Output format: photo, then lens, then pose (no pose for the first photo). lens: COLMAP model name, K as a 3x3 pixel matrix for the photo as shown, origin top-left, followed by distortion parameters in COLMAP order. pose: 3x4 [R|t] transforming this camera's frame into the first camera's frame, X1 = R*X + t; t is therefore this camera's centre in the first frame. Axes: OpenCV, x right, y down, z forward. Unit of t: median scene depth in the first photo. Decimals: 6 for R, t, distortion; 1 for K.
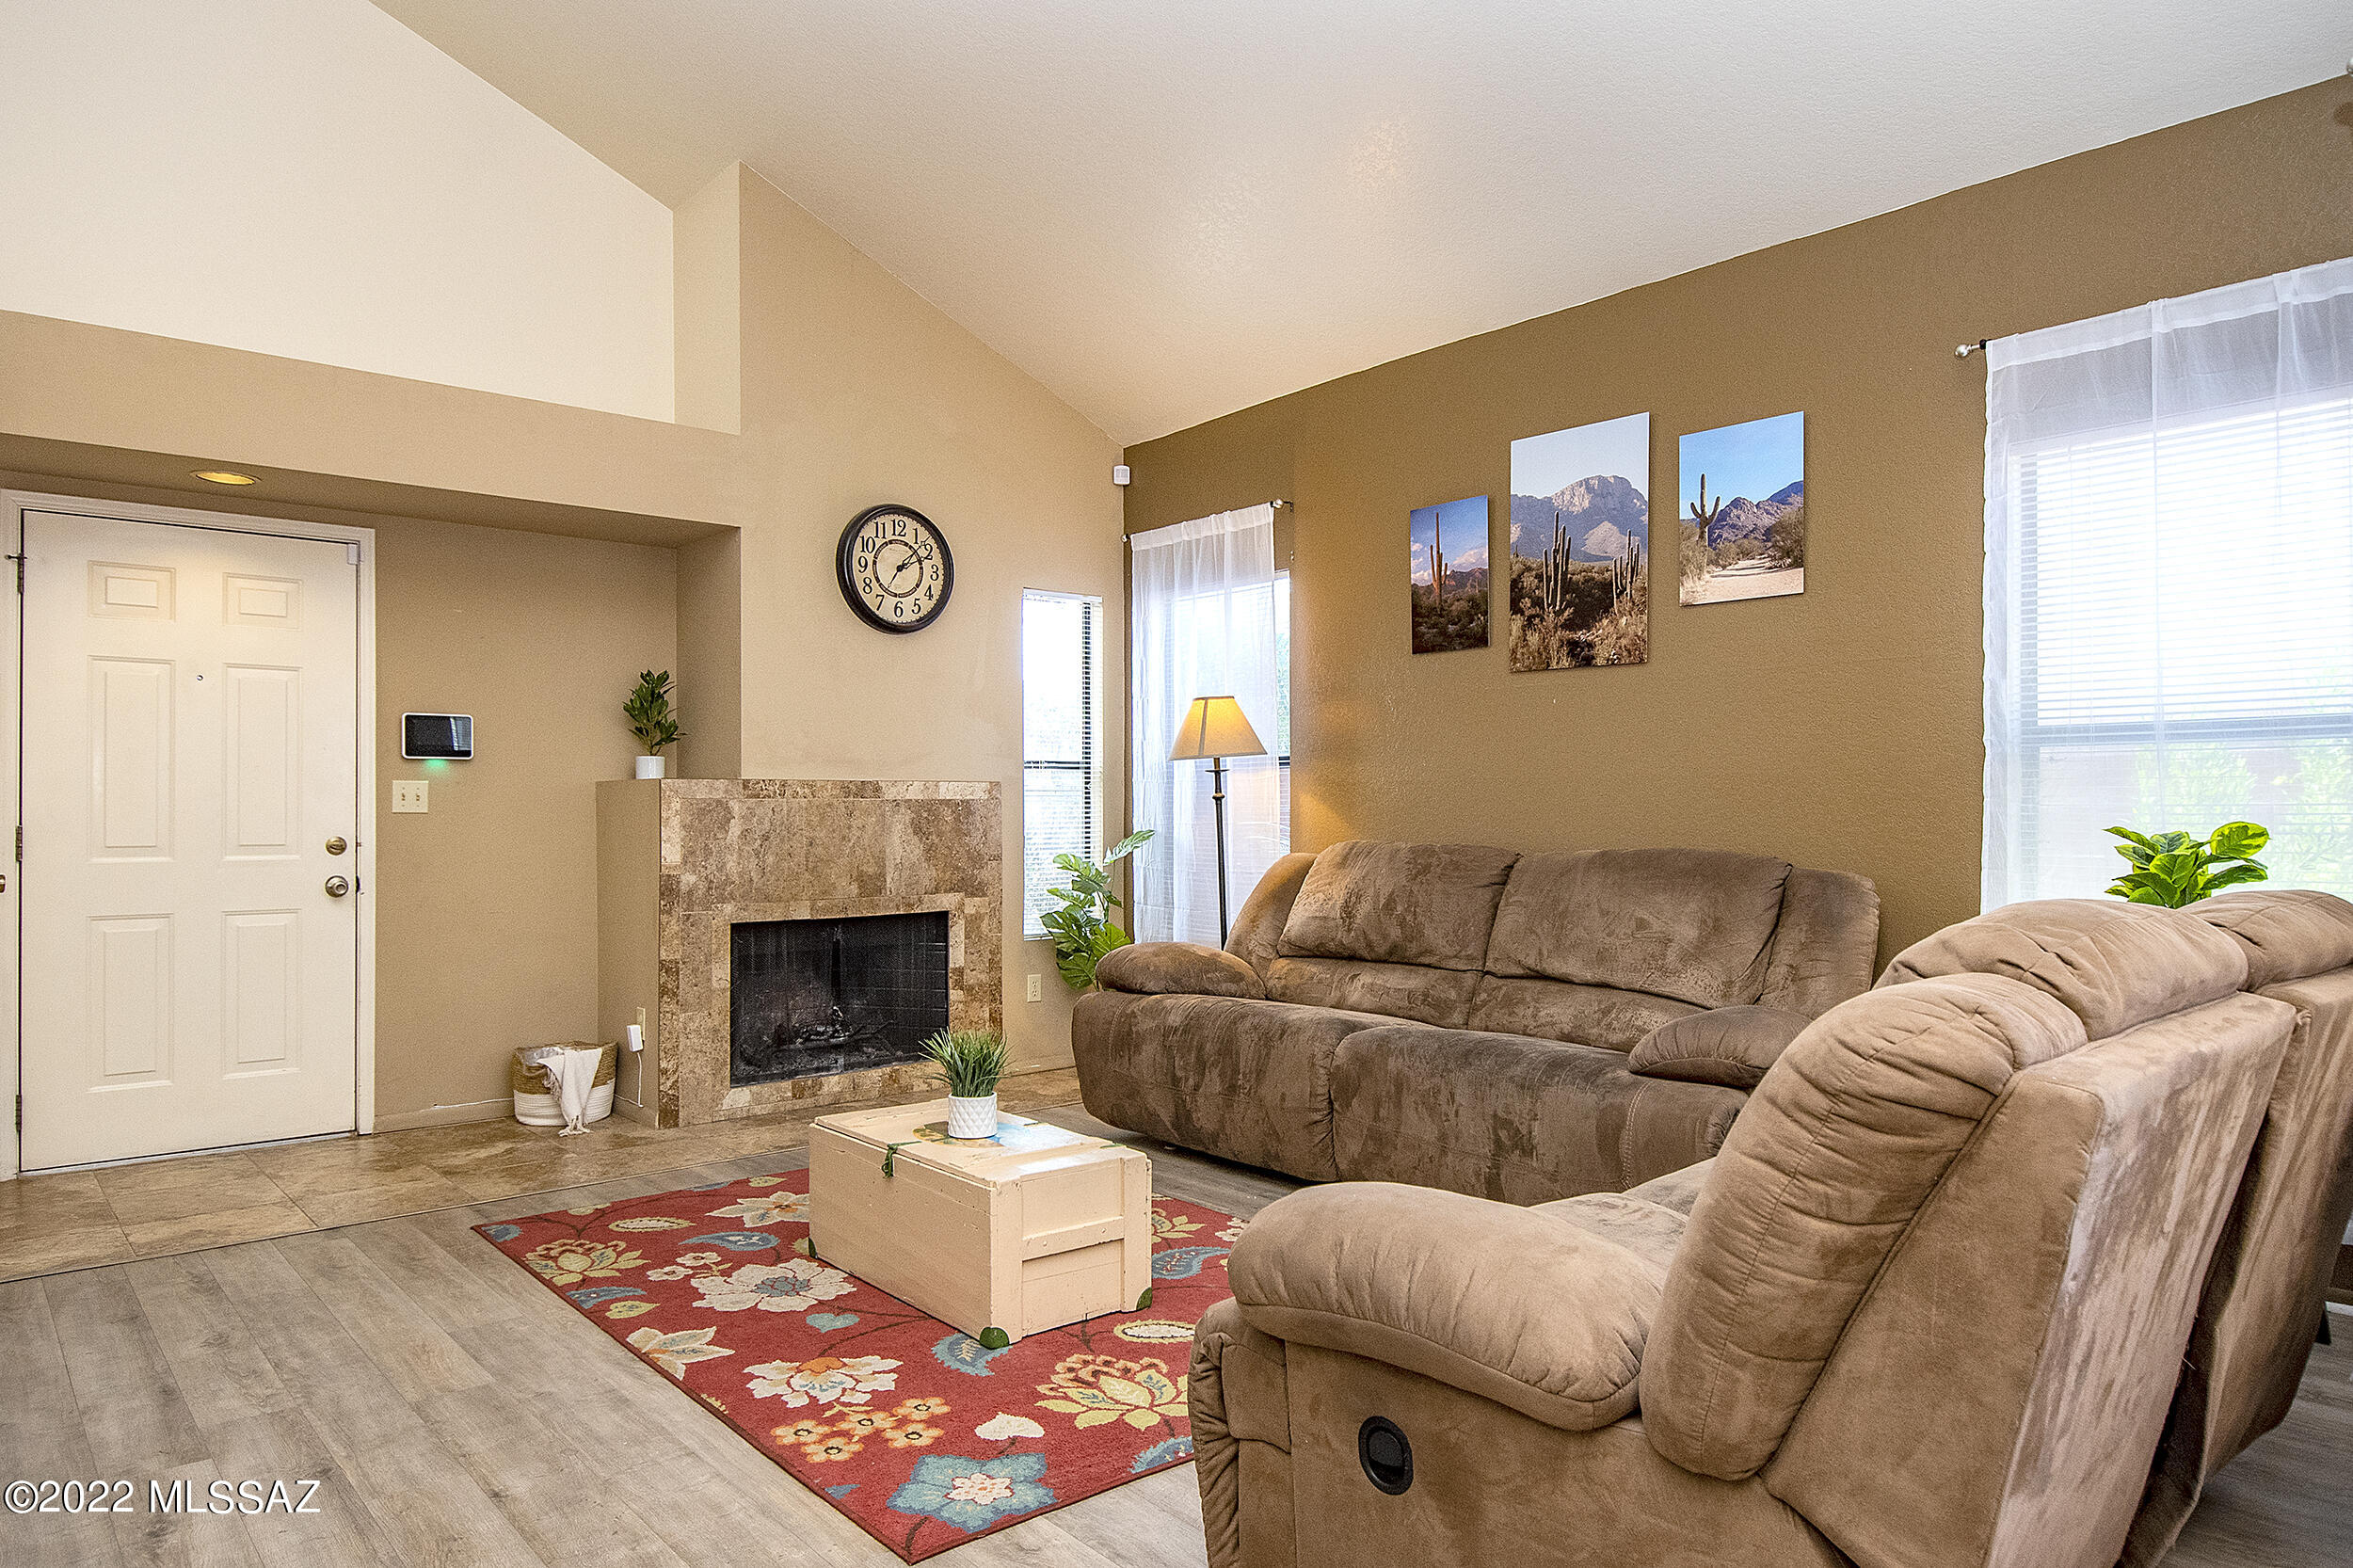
lens RADIAL K [[1449.5, 0, 1172.0], [0, 1449.5, 819.8], [0, 0, 1]] dist [-0.001170, -0.000914]
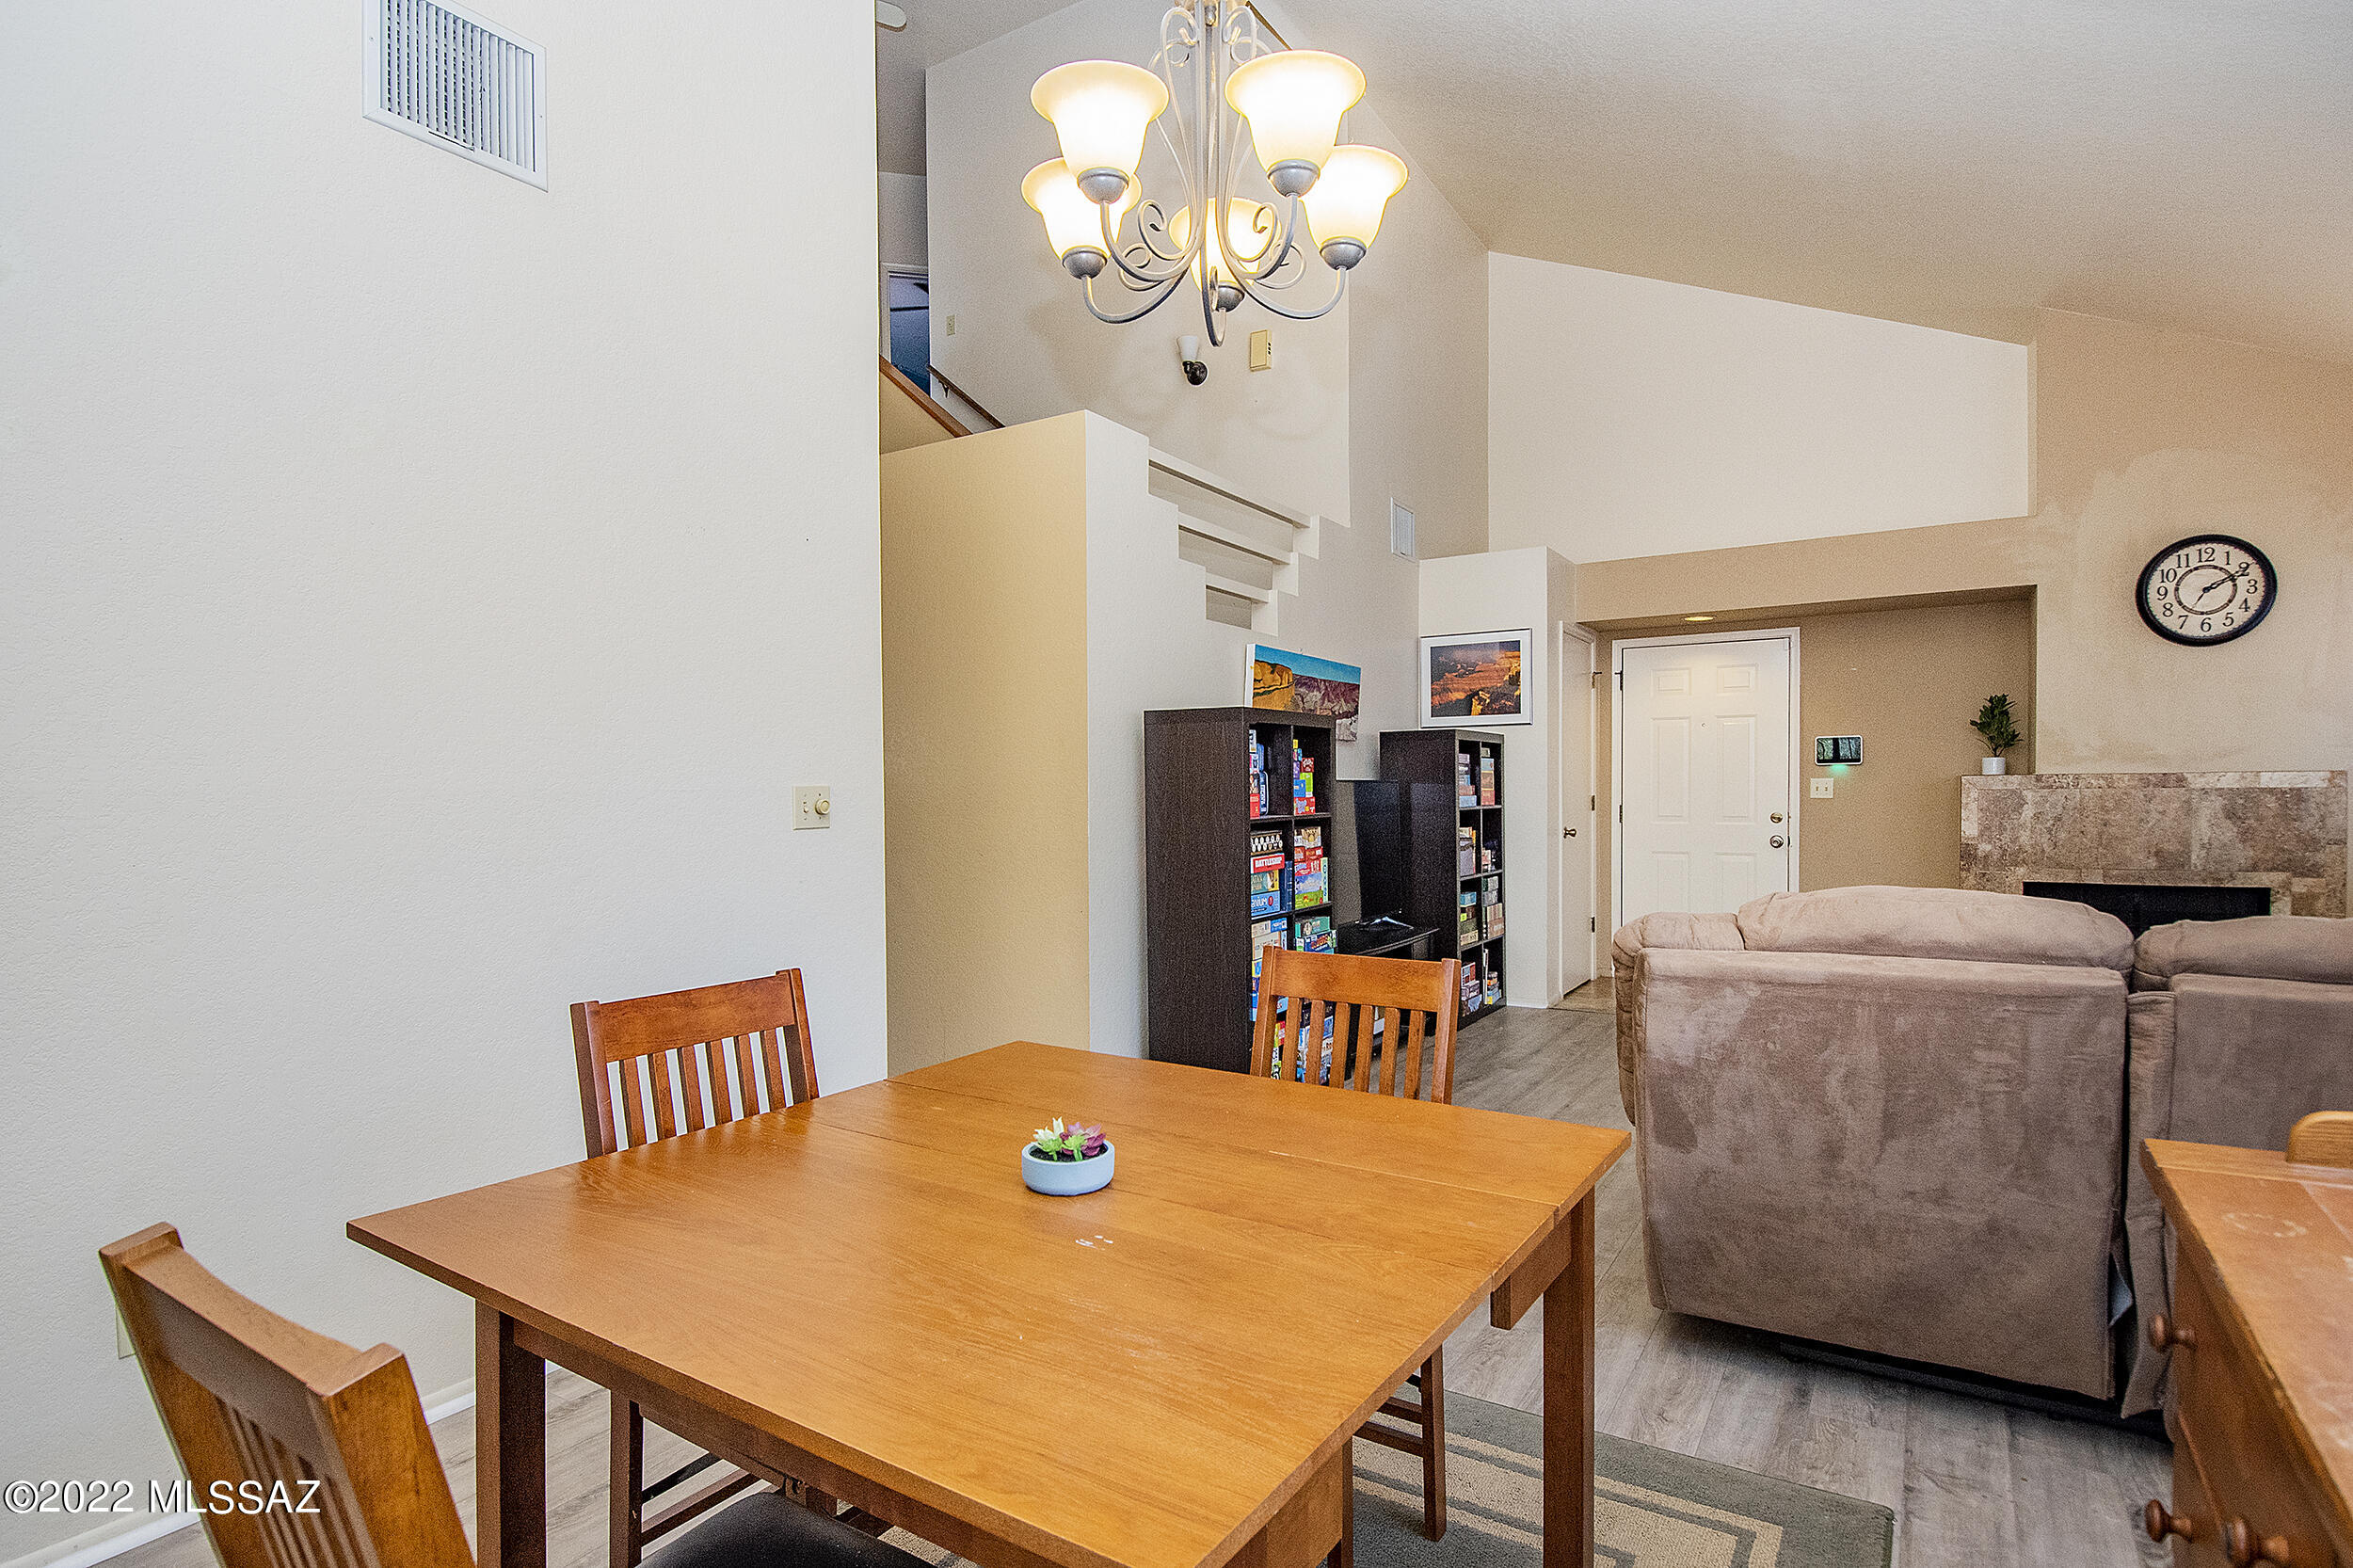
lens RADIAL K [[1151.2, 0, 1190.1], [0, 1151.2, 818.9], [0, 0, 1]] dist [0.001679, -0.013149]
pose [[0.301254, 0.024482, -0.953229, 0.484858], [0.002403, 0.999648, 0.026434, -0.017261], [0.953541, -0.010254, 0.301089, -0.059501]]
